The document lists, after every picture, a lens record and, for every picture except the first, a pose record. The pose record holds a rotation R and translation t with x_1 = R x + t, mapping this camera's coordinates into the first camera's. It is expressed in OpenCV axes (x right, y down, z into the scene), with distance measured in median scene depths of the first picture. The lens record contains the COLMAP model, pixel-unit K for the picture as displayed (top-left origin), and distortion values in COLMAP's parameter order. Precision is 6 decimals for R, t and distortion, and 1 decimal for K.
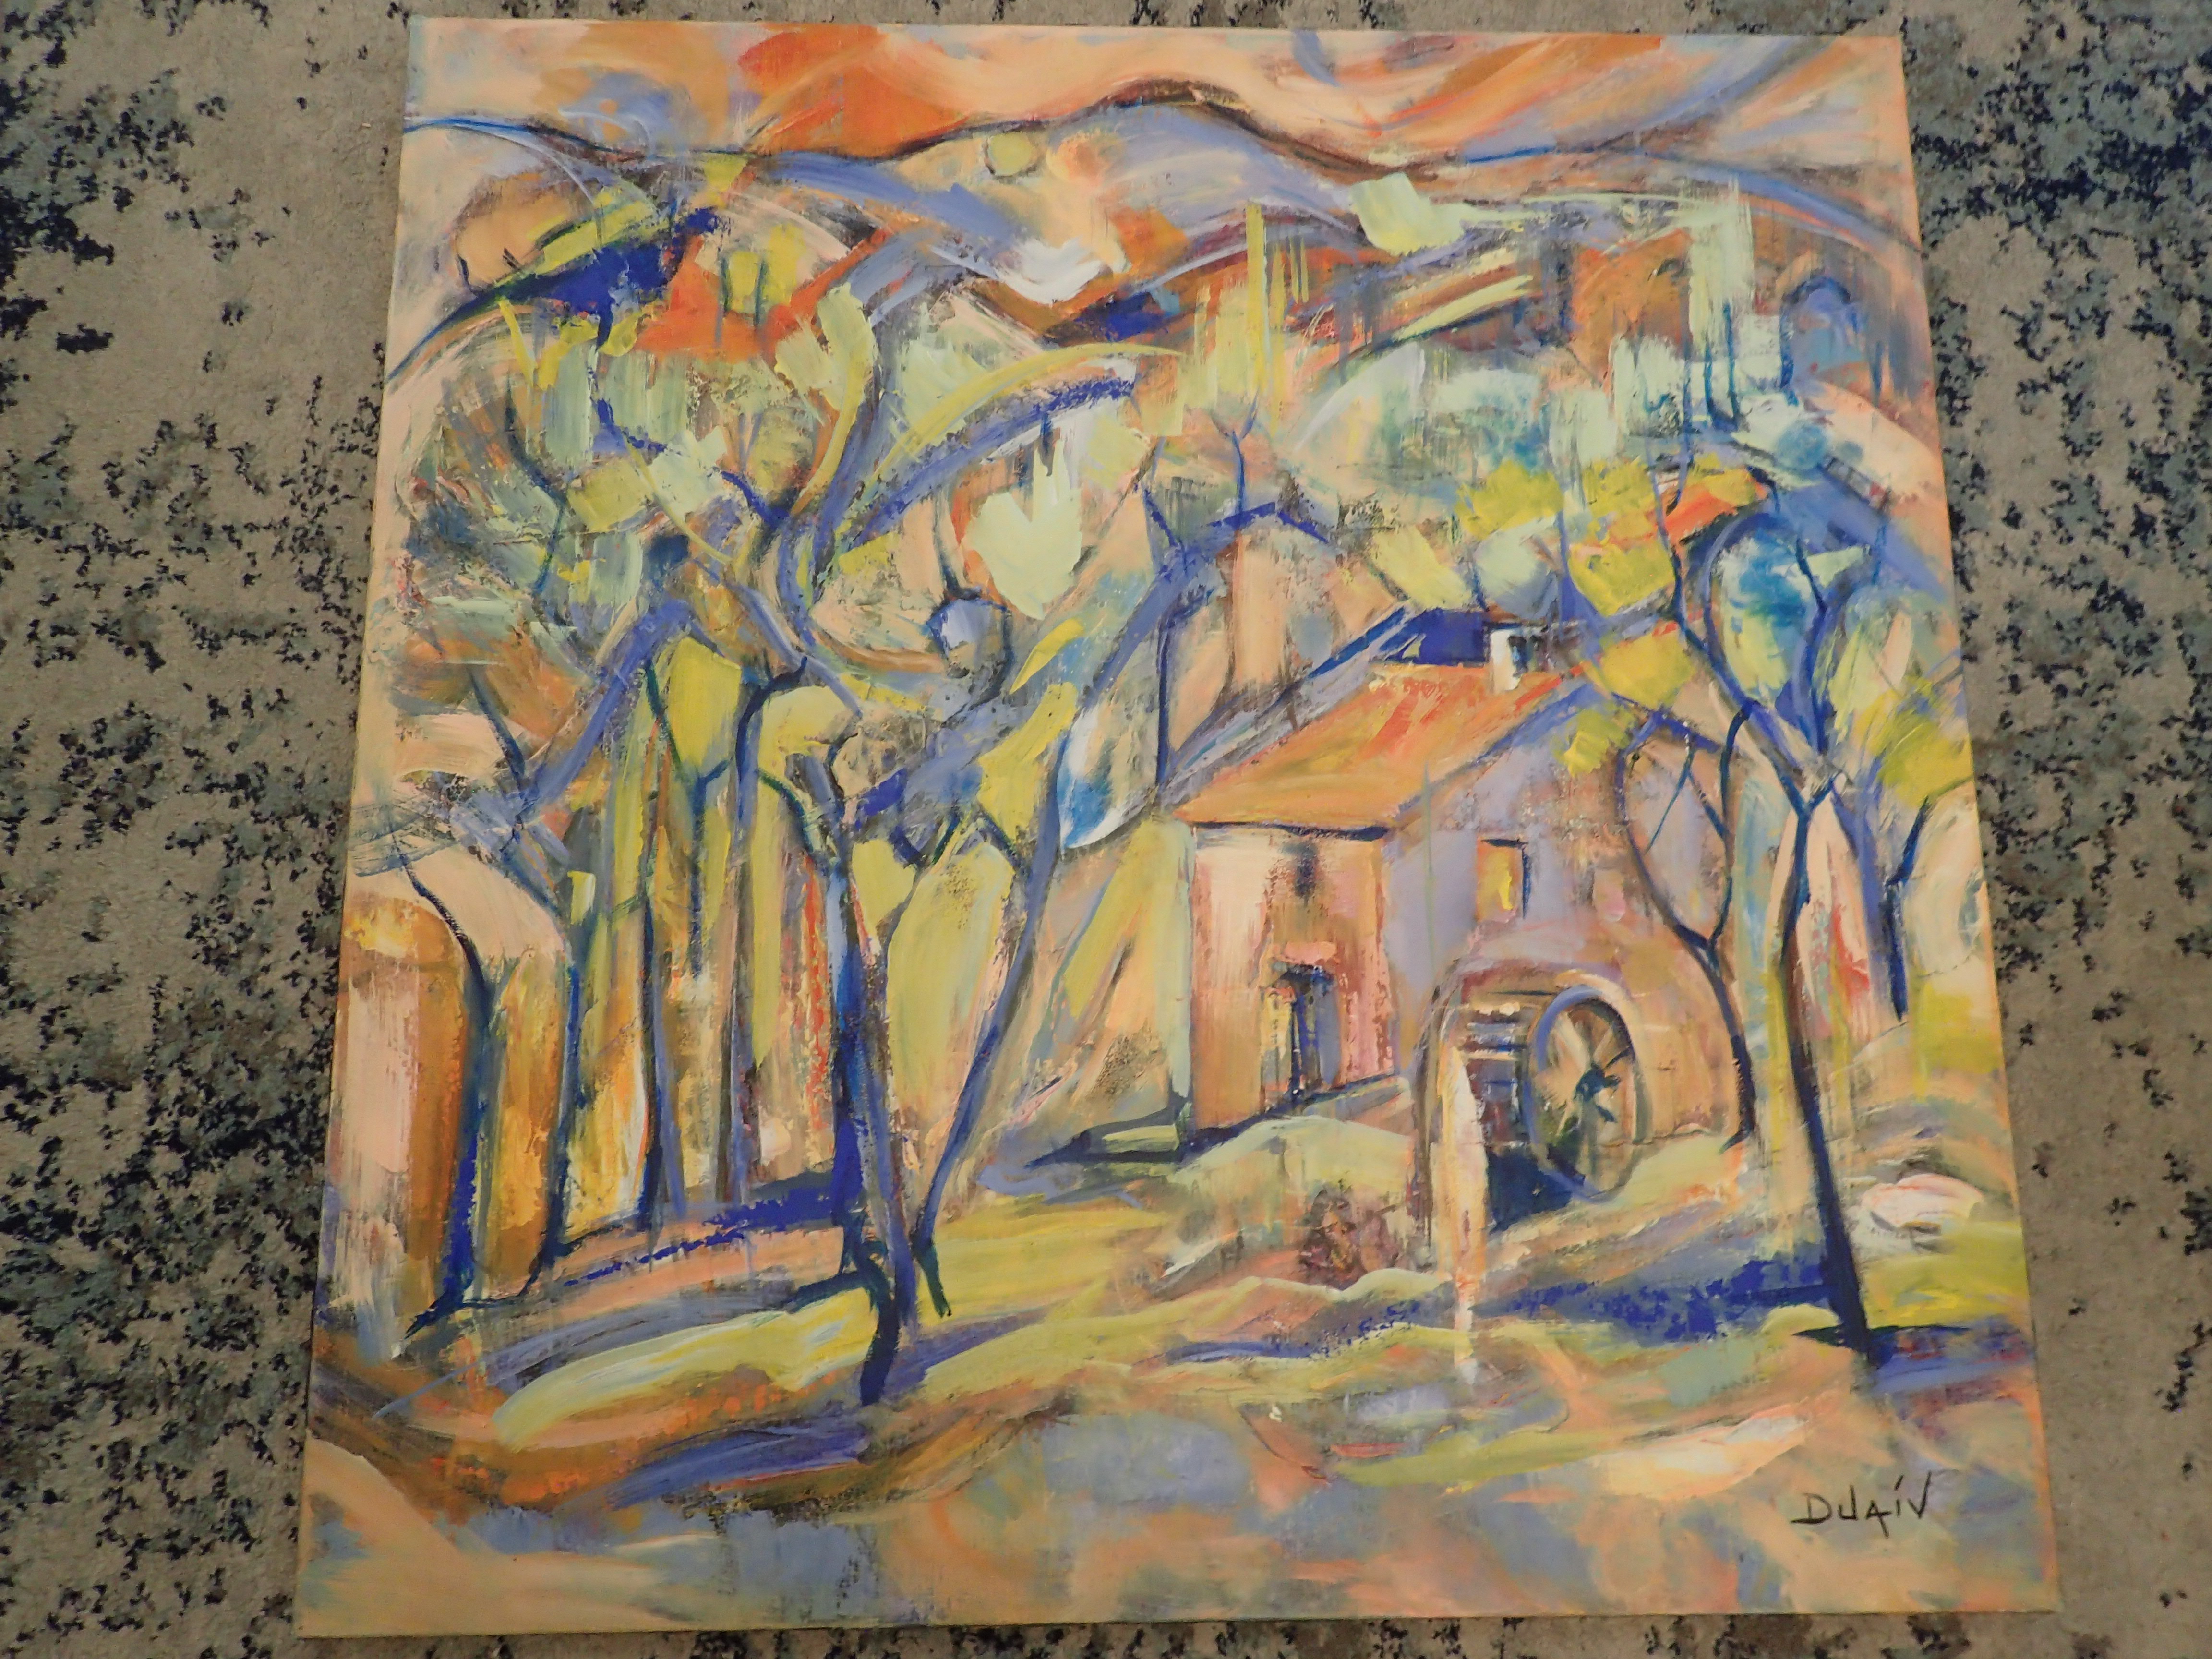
lens RADIAL K [[1613.5, 0, 1104.5], [0, 1613.5, 827.5], [0, 0, 1]] dist [0.003165, 0.000999]
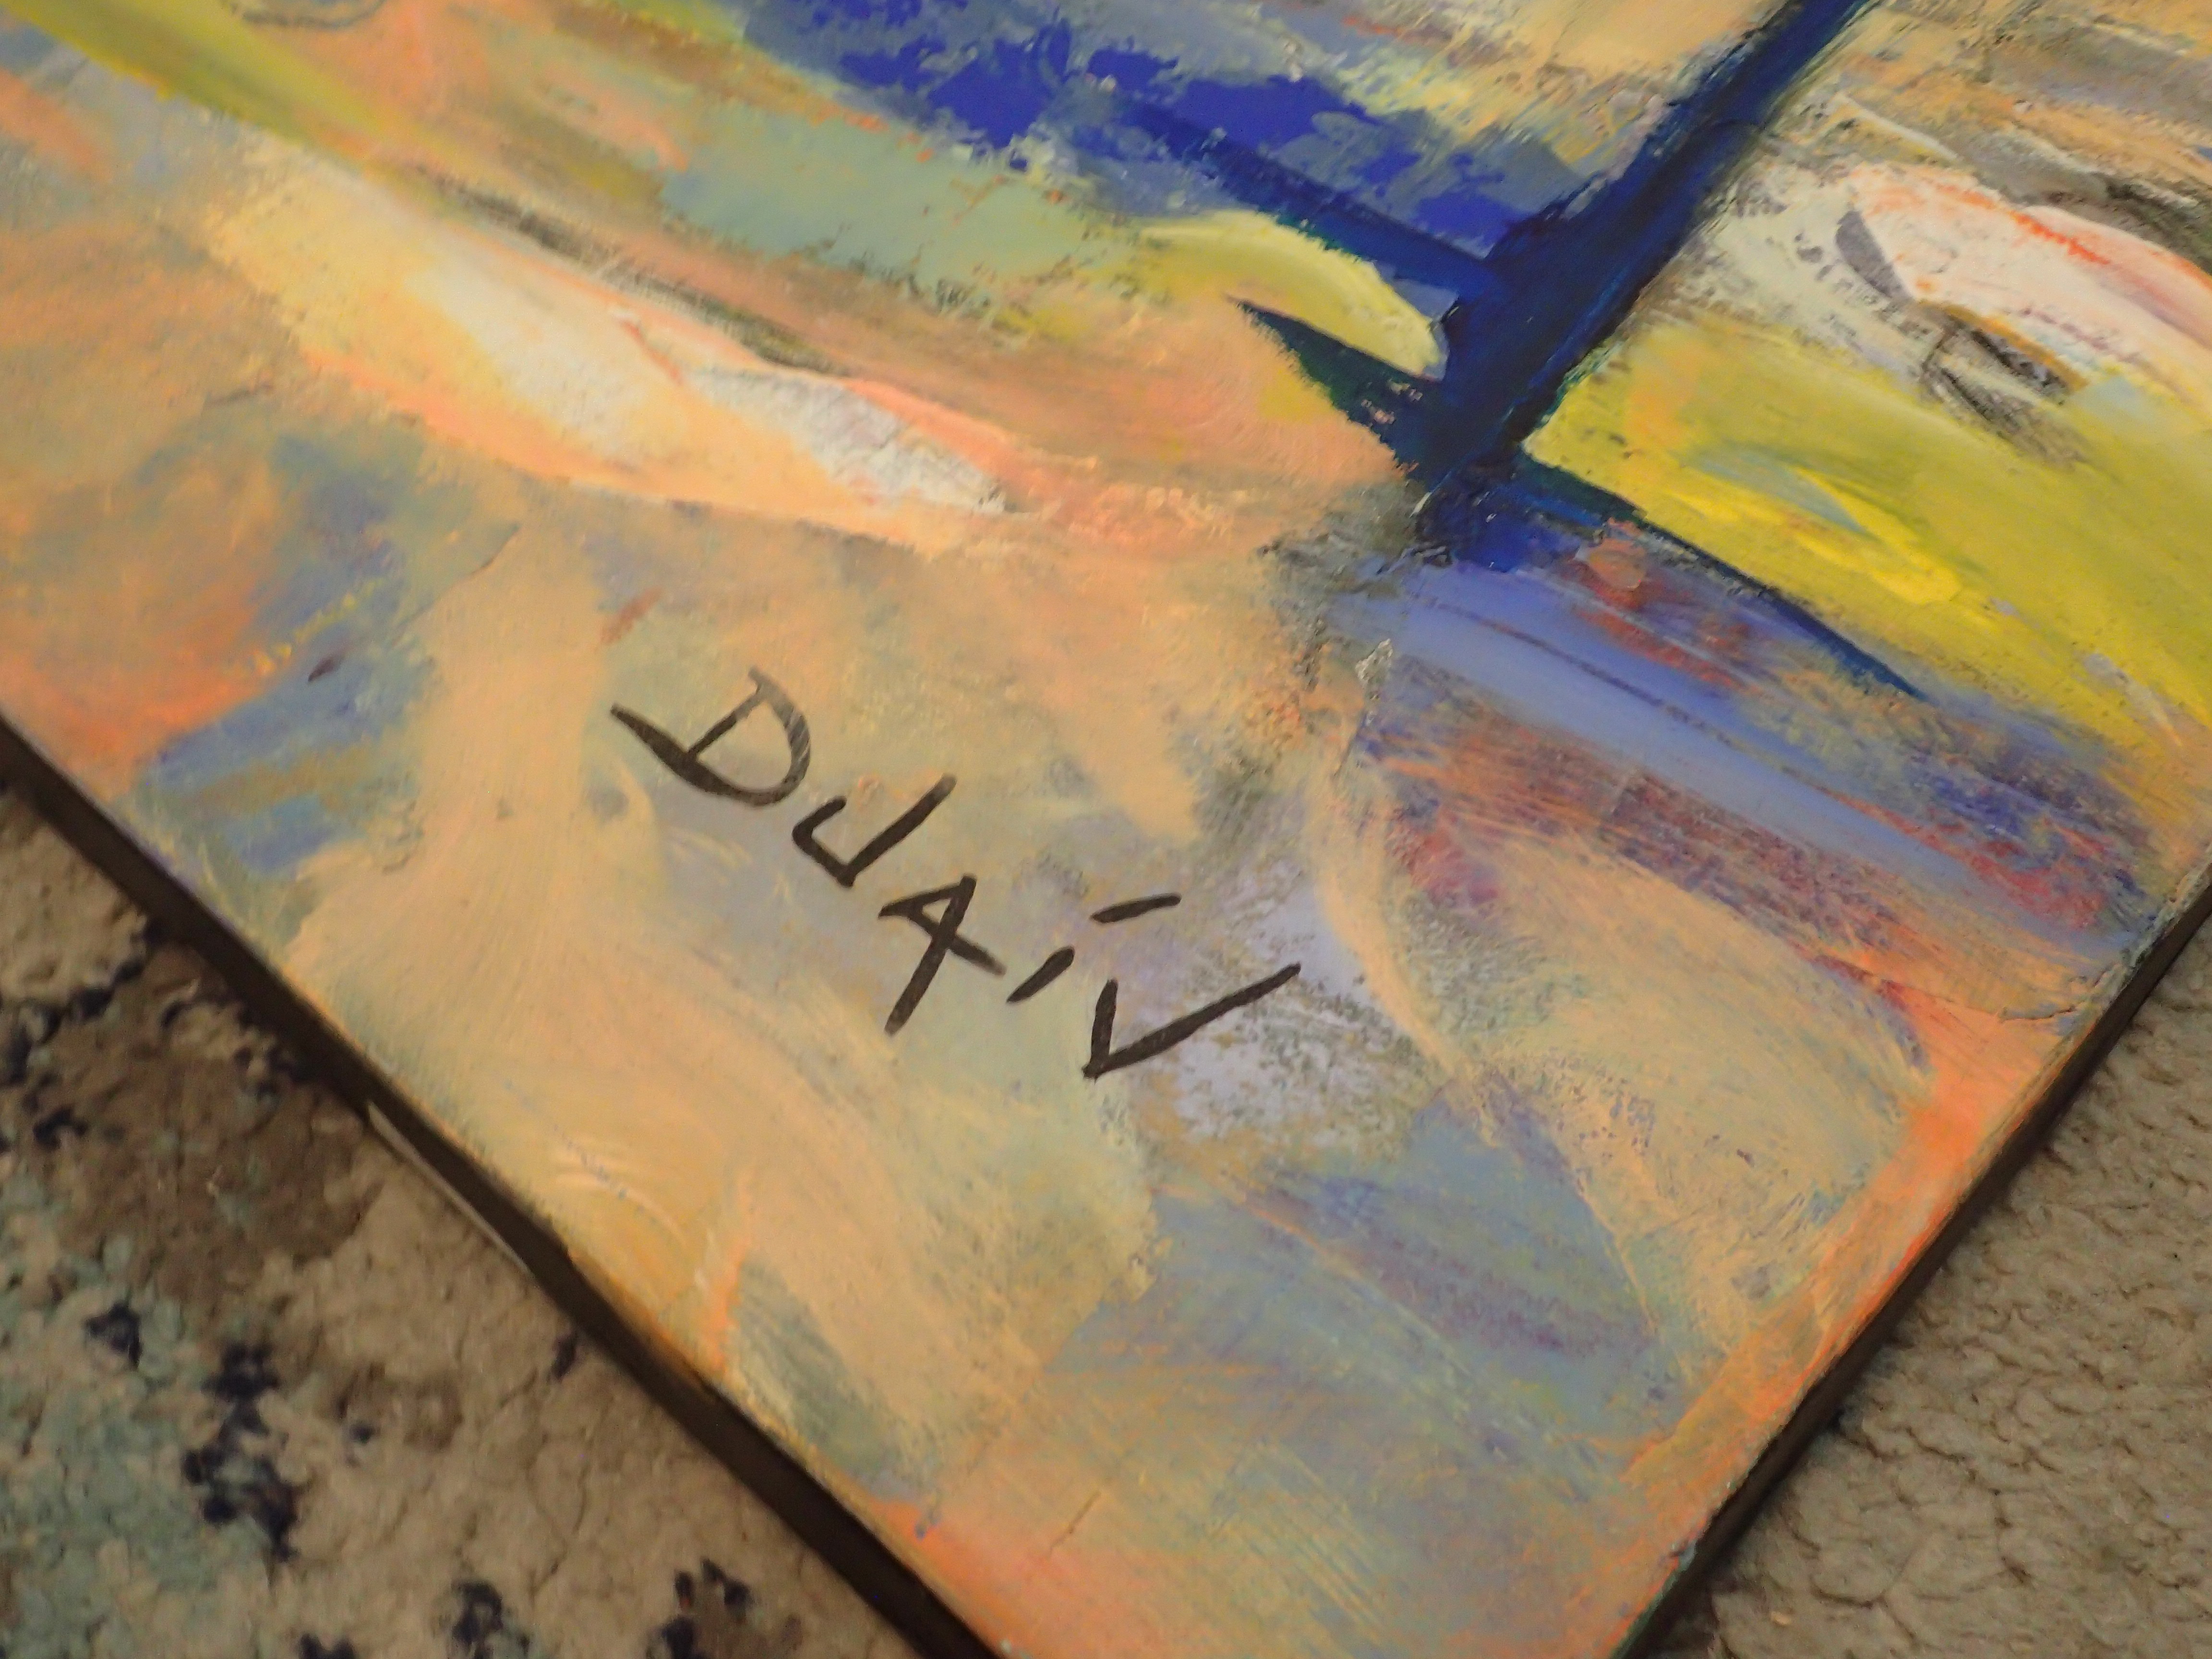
lens RADIAL K [[2465.7, 0, 1104.3], [0, 2465.7, 831.7], [0, 0, 1]] dist [0.013809, 0.000000]
pose [[0.740072, 0.545353, -0.393552, 0.562861], [-0.659739, 0.702290, -0.267456, 0.450602], [0.130530, 0.457579, 0.879536, 0.686311]]
